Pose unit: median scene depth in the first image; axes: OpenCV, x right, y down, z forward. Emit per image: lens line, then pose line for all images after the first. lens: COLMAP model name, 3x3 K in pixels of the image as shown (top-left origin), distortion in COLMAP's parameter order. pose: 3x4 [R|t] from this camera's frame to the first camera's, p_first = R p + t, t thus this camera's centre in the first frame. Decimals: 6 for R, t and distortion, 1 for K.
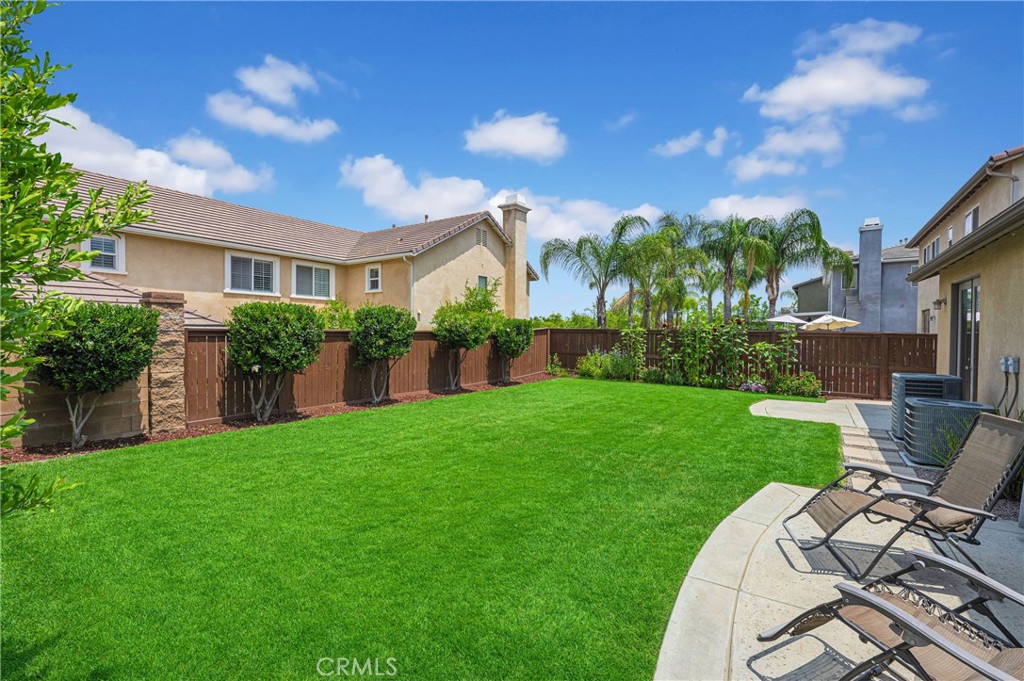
lens RADIAL K [[453.6, 0, 512.0], [0, 453.6, 340.5], [0, 0, 1]] dist [0.000447, 0.000246]
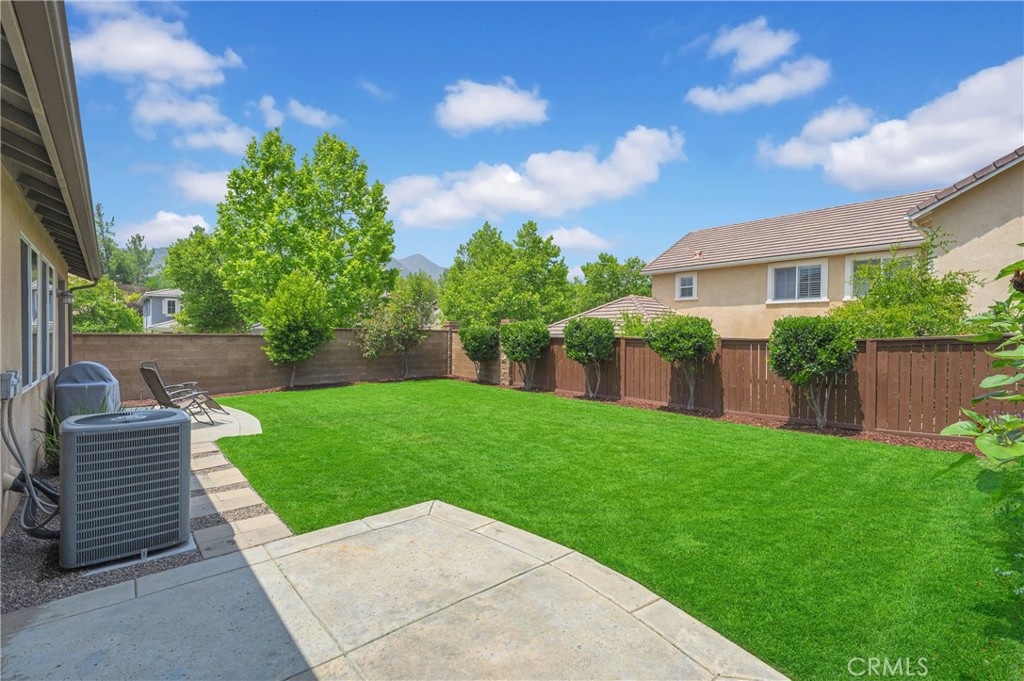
lens RADIAL K [[453.6, 0, 512.0], [0, 453.6, 340.5], [0, 0, 1]] dist [0.000447, 0.000246]
pose [[-0.253395, 0.006545, -0.967341, 0.577984], [-0.023666, 0.999636, 0.012963, -0.017550], [0.967073, 0.026178, -0.253148, 0.684677]]
